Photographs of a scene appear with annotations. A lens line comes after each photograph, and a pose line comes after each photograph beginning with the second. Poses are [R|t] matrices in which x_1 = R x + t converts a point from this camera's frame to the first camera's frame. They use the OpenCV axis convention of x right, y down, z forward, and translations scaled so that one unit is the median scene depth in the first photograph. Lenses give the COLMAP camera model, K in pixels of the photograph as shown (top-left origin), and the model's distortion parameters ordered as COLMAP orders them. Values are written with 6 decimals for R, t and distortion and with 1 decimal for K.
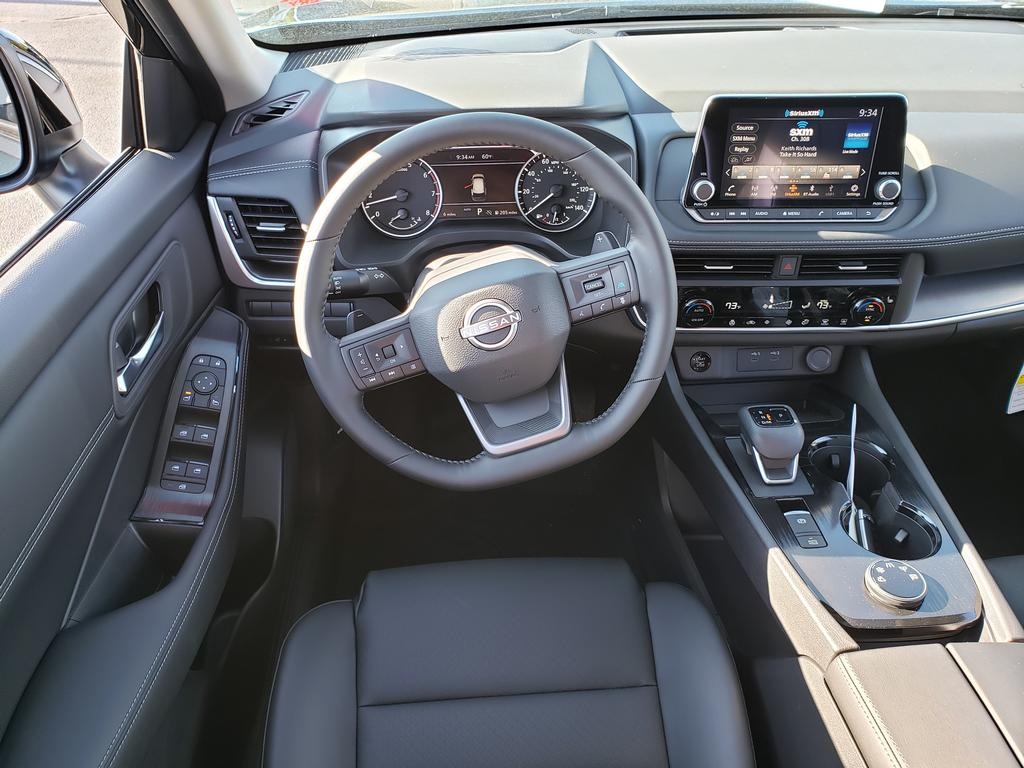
lens RADIAL K [[767.9, 0, 512.0], [0, 767.9, 384.0], [0, 0, 1]] dist [-0.049611, 0.007994]
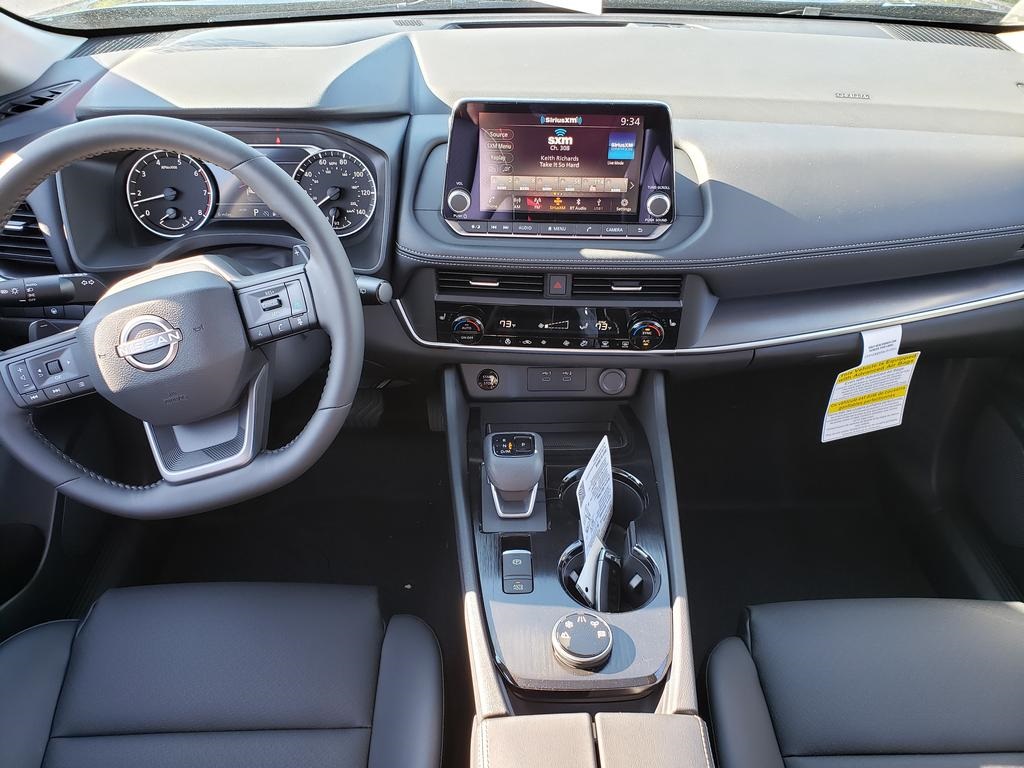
lens RADIAL K [[760.5, 0, 512.0], [0, 760.5, 384.0], [0, 0, 1]] dist [0.025489, -0.075201]
pose [[0.999304, 0.036250, -0.008779, 0.335873], [-0.036126, 0.999250, 0.013915, -0.045015], [0.009277, -0.013589, 0.999865, 0.063559]]
